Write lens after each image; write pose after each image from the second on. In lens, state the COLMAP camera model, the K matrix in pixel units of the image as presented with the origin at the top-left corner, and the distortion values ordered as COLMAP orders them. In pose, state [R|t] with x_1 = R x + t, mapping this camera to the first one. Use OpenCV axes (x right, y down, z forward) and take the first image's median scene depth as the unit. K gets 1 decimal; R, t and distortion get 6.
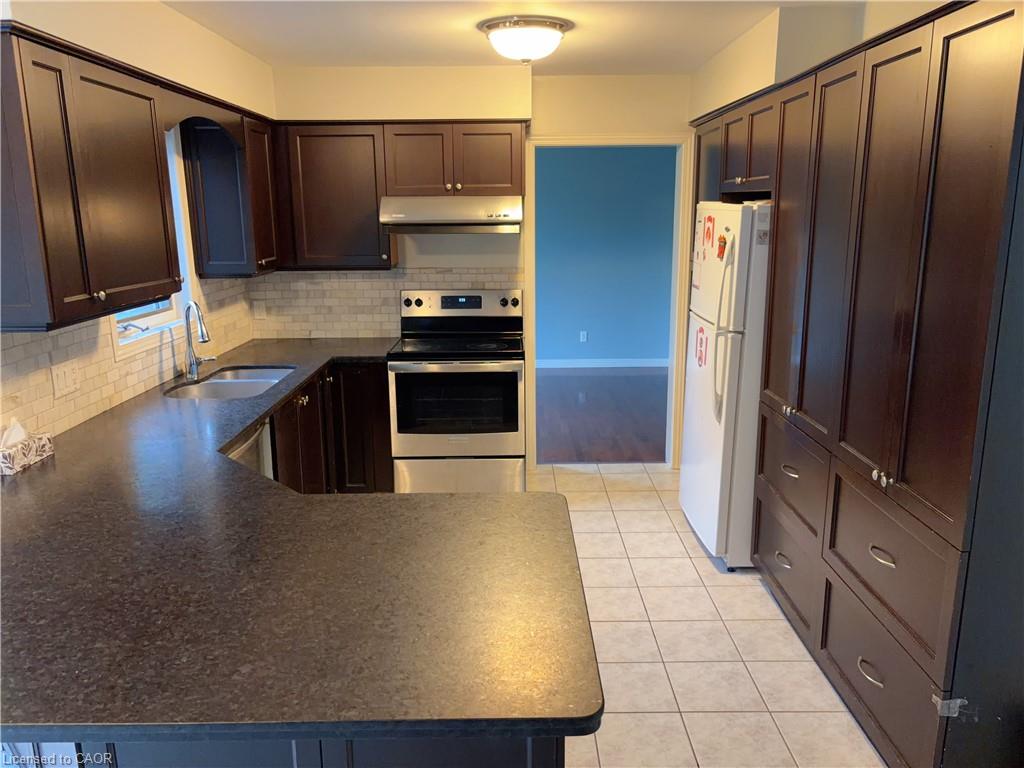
lens RADIAL K [[773.7, 0, 521.0], [0, 773.7, 387.6], [0, 0, 1]] dist [0.049412, -0.042027]
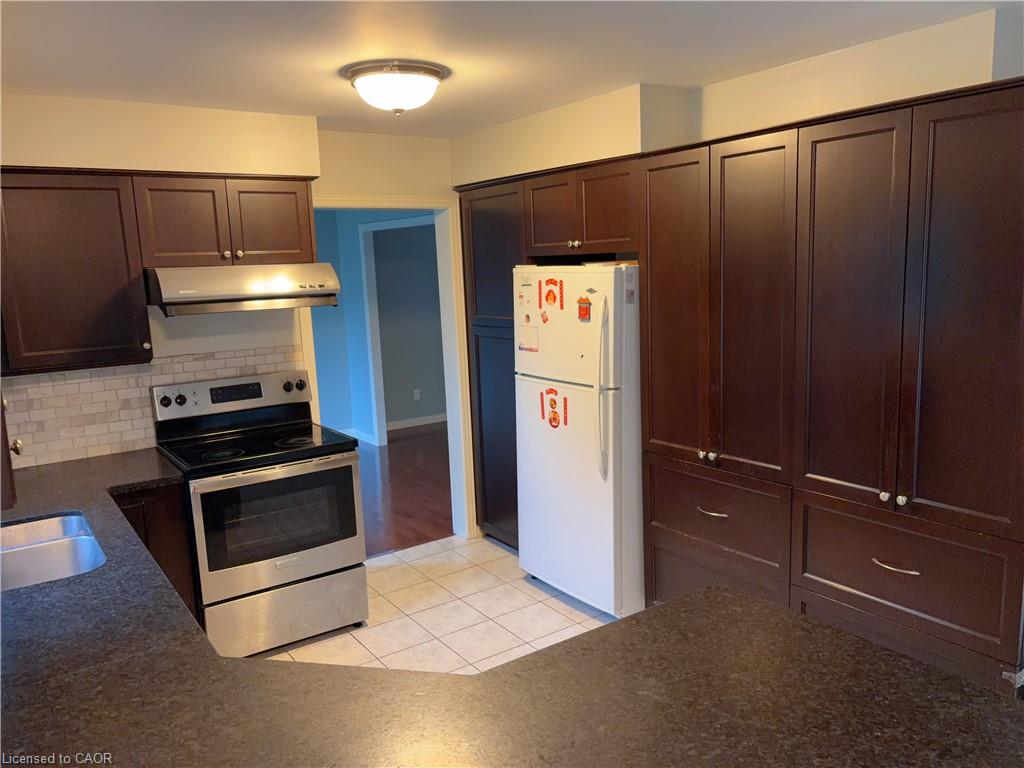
lens RADIAL K [[773.7, 0, 513.0], [0, 773.7, 376.2], [0, 0, 1]] dist [0.049412, -0.042027]
pose [[0.827079, -0.106556, 0.551893, -0.286481], [0.155996, 0.986810, -0.043253, -0.046930], [-0.540005, 0.121866, 0.832793, 0.160781]]
